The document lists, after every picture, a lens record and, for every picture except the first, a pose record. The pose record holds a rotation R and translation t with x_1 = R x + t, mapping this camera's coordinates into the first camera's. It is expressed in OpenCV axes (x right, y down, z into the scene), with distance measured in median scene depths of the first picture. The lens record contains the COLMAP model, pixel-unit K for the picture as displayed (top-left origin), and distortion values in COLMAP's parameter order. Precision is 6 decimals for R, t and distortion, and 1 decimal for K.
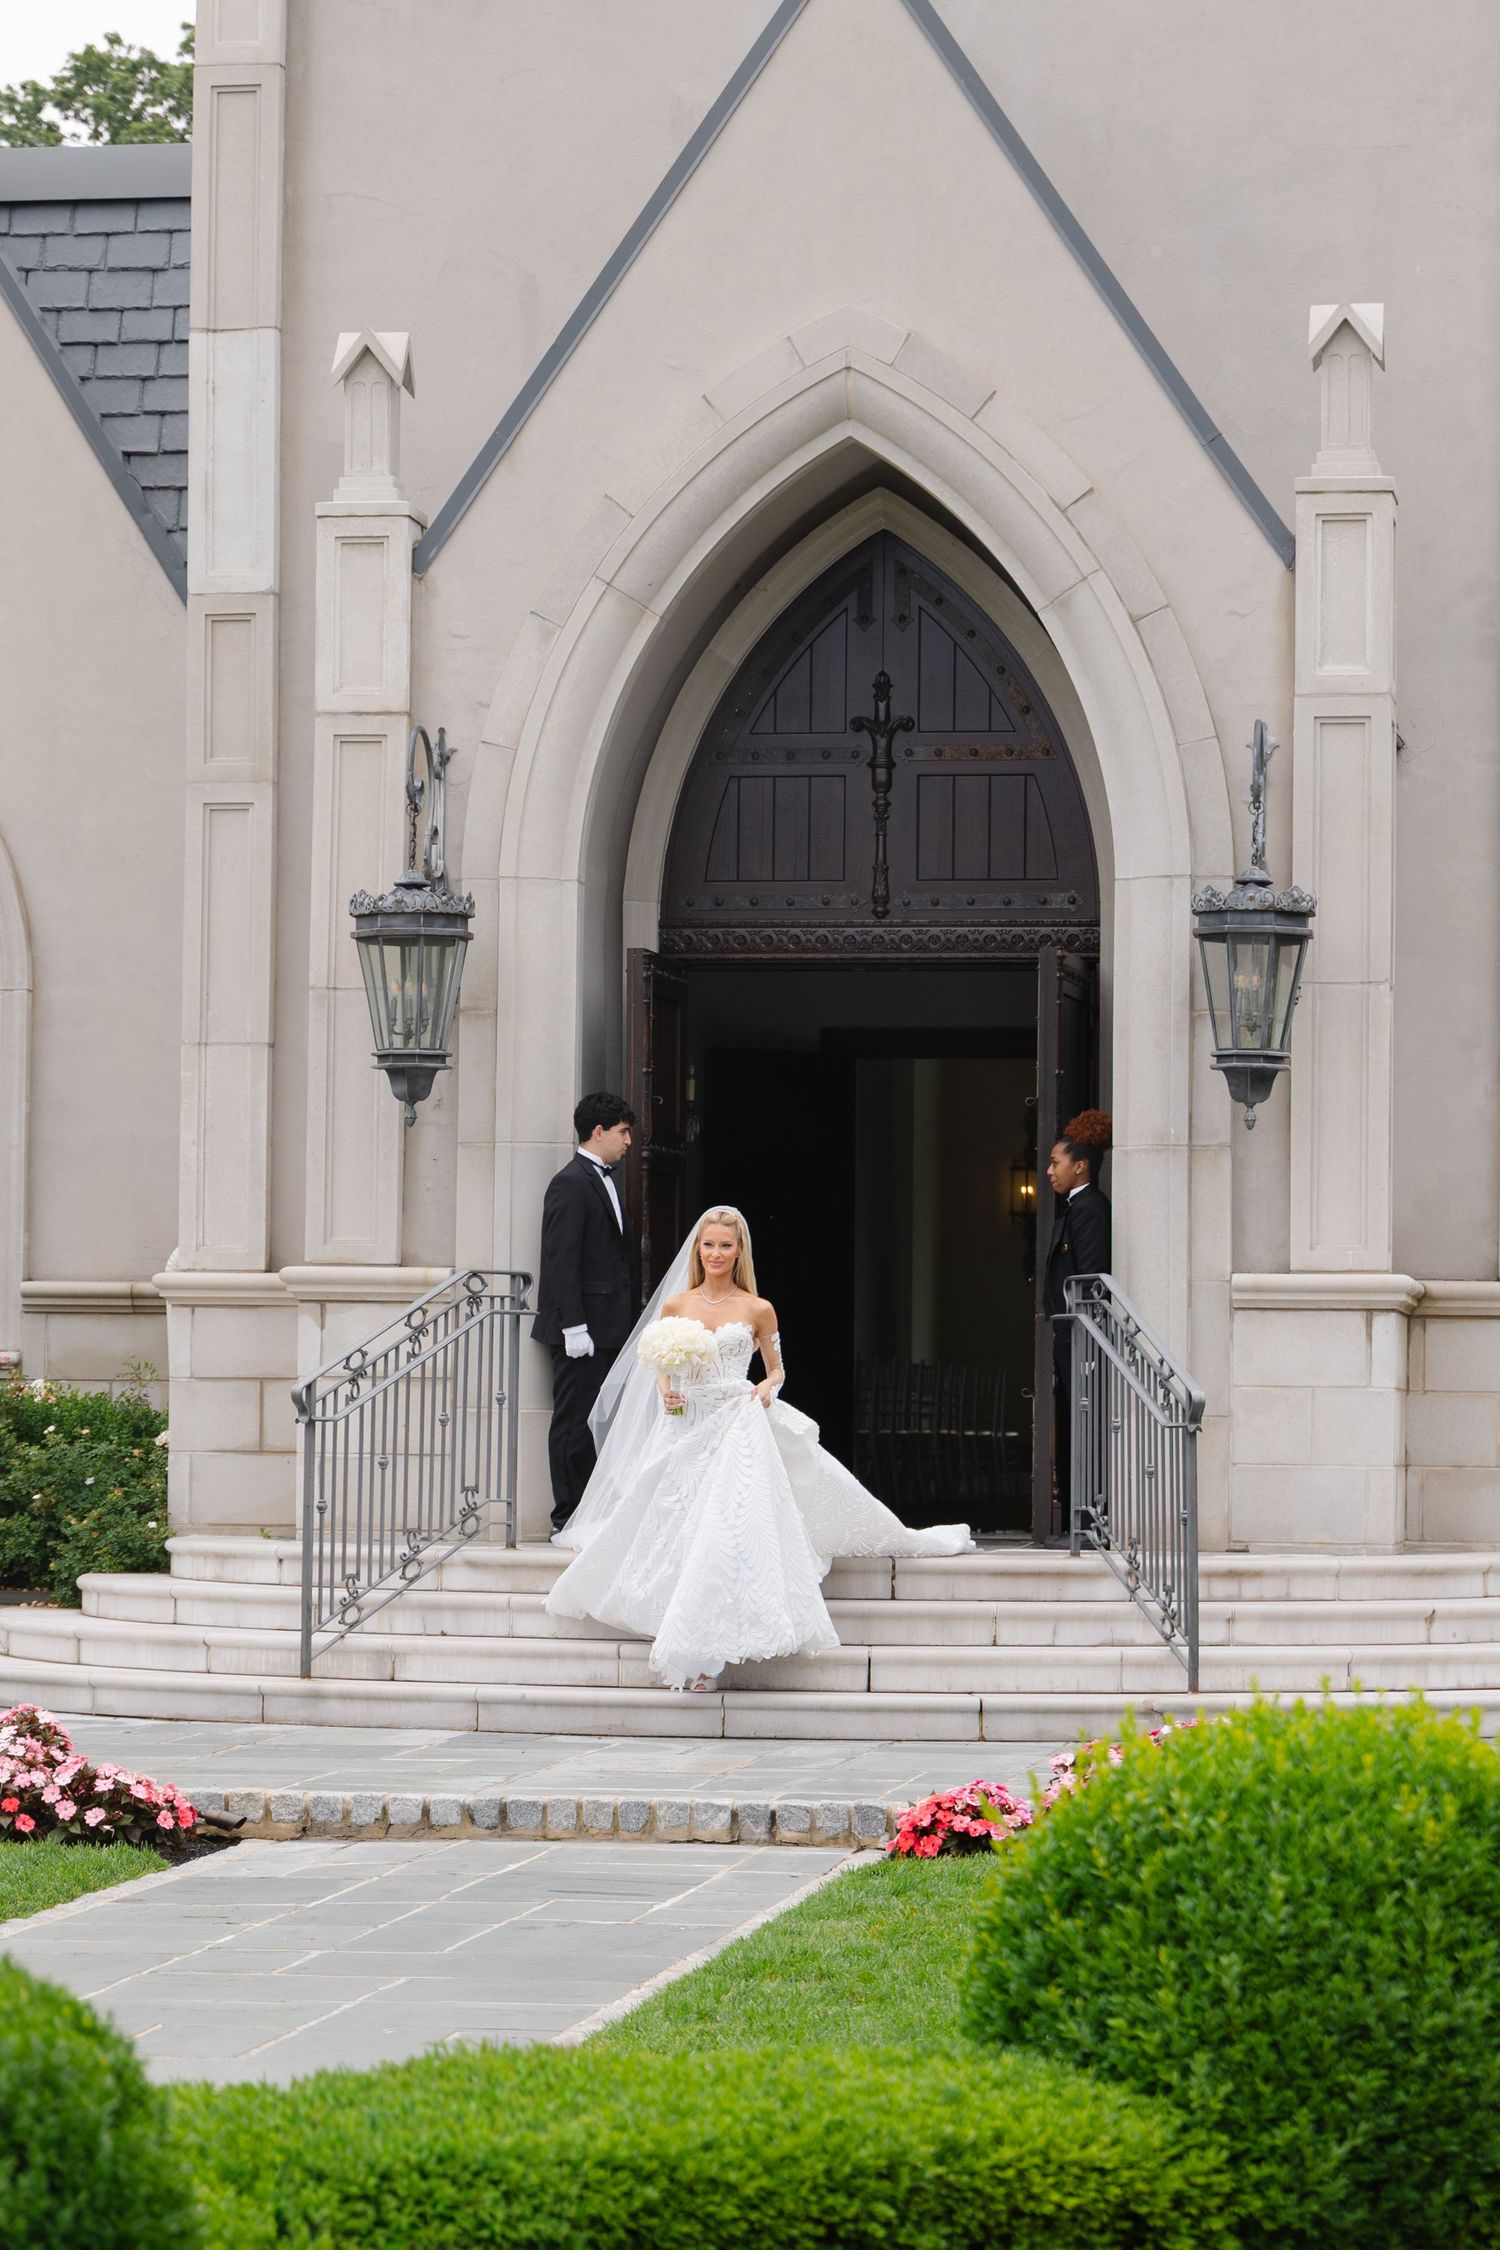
lens RADIAL K [[4515.4, 0, 750.0], [0, 4515.4, 1125.0], [0, 0, 1]] dist [-0.189331, 0.187498]
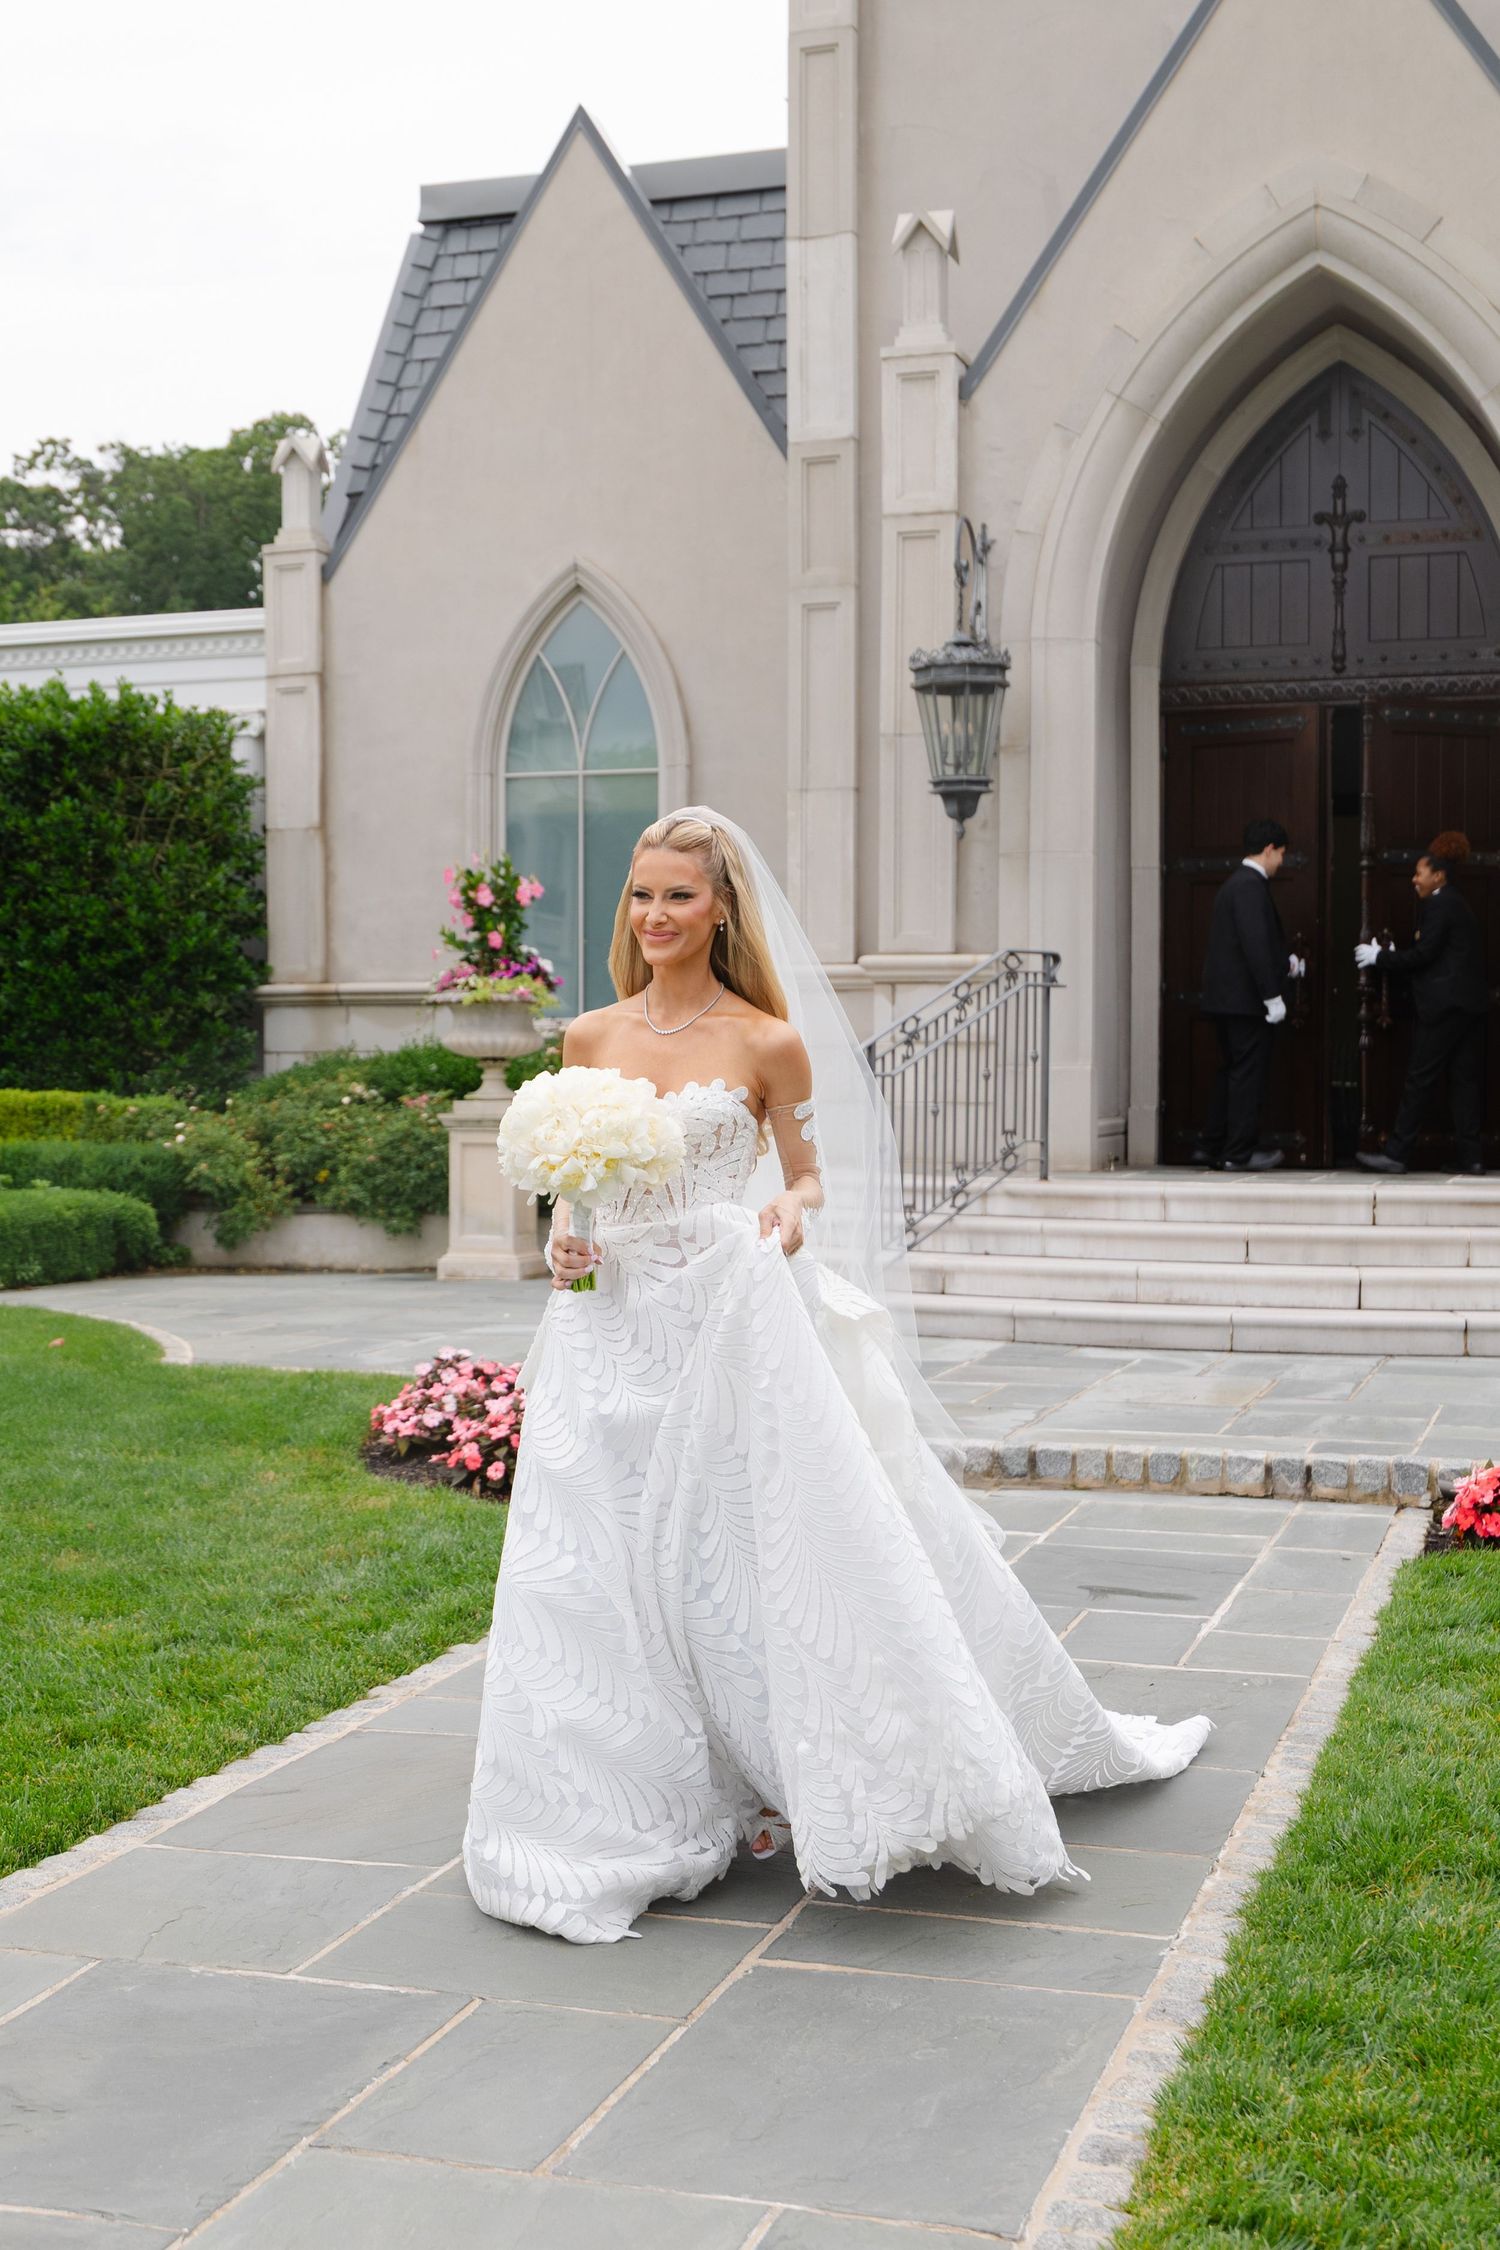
lens RADIAL K [[2285.0, 0, 750.0], [0, 2285.0, 1125.0], [0, 0, 1]] dist [0.000757, -0.023365]
pose [[0.982905, -0.004087, -0.184069, -0.016447], [0.019494, 0.996444, 0.081971, 0.025339], [0.183080, -0.084158, 0.979489, 0.359097]]
